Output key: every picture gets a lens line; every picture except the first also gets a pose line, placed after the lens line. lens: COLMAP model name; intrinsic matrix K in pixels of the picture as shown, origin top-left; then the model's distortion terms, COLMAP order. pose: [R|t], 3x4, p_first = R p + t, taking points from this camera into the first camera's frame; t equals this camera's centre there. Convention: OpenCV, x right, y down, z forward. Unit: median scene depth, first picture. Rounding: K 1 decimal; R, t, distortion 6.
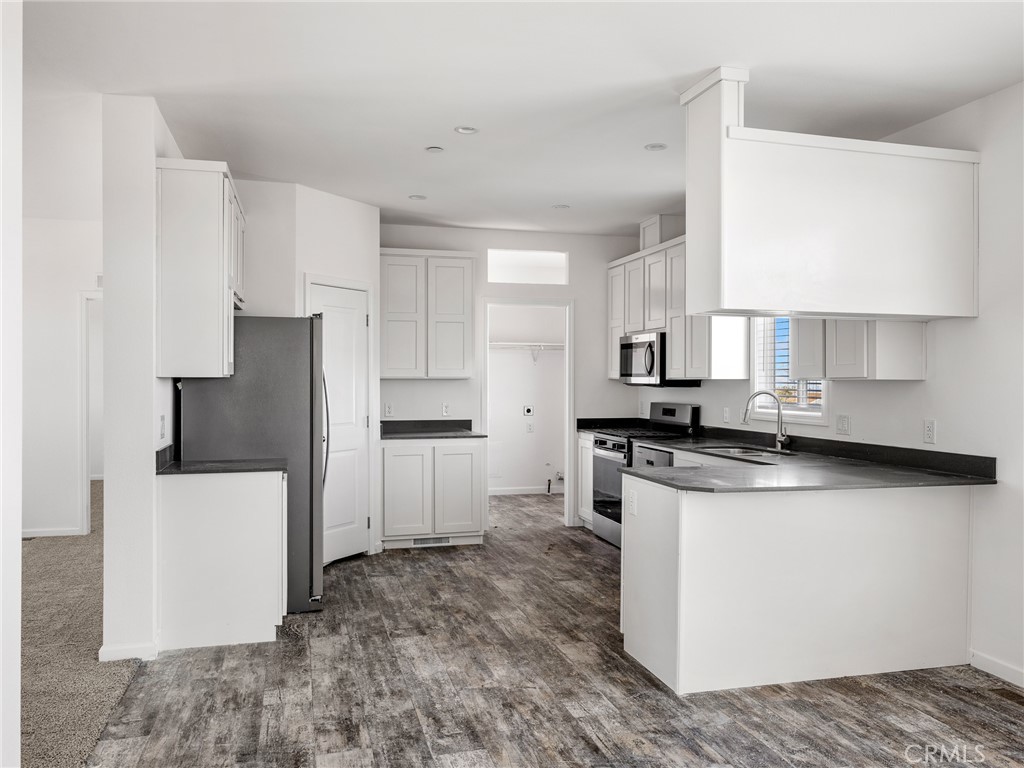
lens RADIAL K [[788.6, 0, 513.5], [0, 788.6, 385.4], [0, 0, 1]] dist [0.034050, 0.001661]
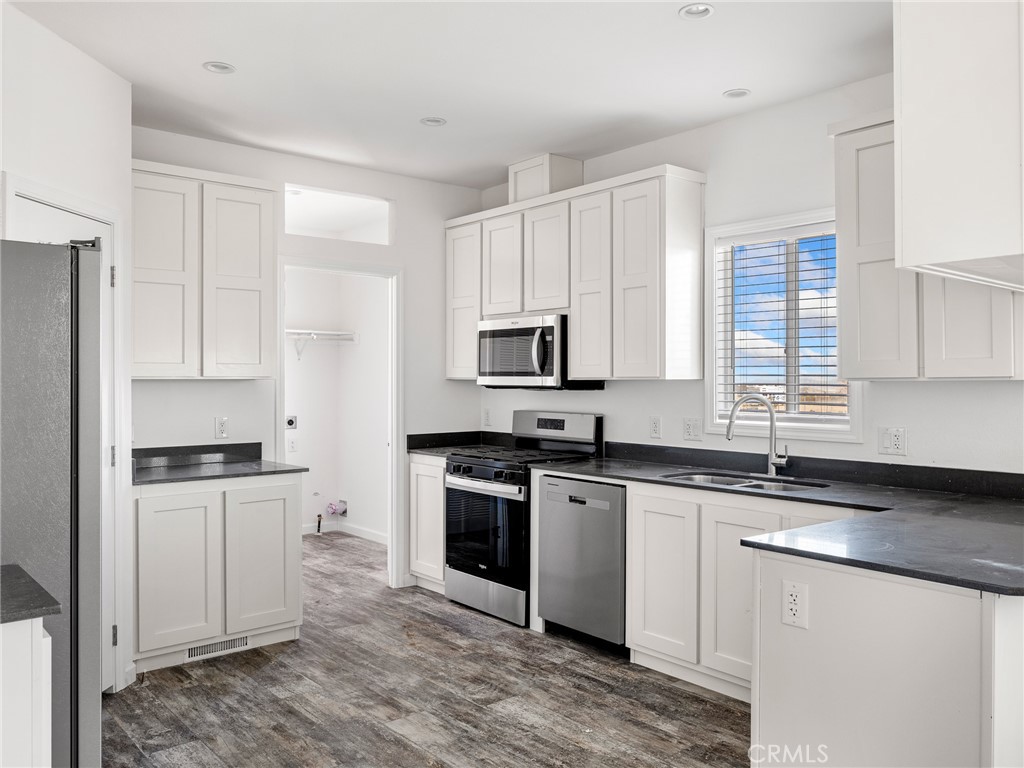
lens RADIAL K [[806.9, 0, 510.5], [0, 806.9, 377.7], [0, 0, 1]] dist [0.003874, -0.016822]
pose [[0.908815, -0.001048, 0.417199, -0.162904], [0.004583, 0.999962, -0.007472, -0.004165], [-0.417175, 0.008703, 0.908785, 0.351431]]
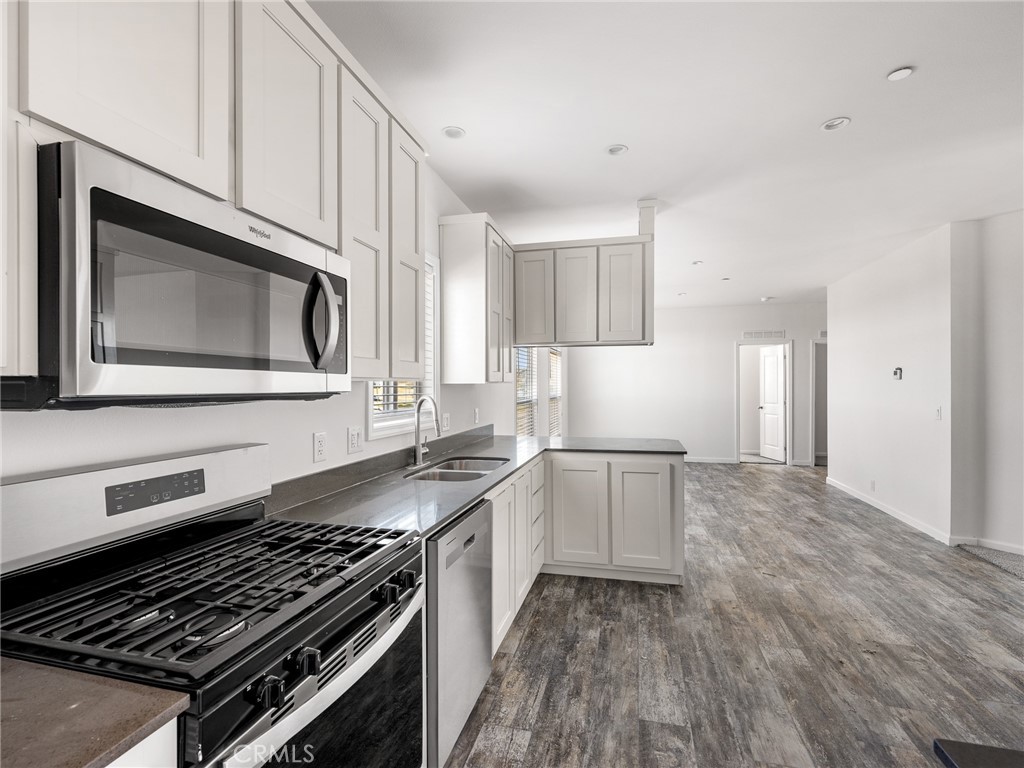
lens RADIAL K [[480.1, 0, 514.7], [0, 480.1, 387.4], [0, 0, 1]] dist [-0.001871, 0.000106]
pose [[-0.869165, -0.005143, 0.494495, -0.007722], [0.000991, 0.999926, 0.012142, -0.006835], [-0.494520, 0.011043, -0.869096, 1.165663]]
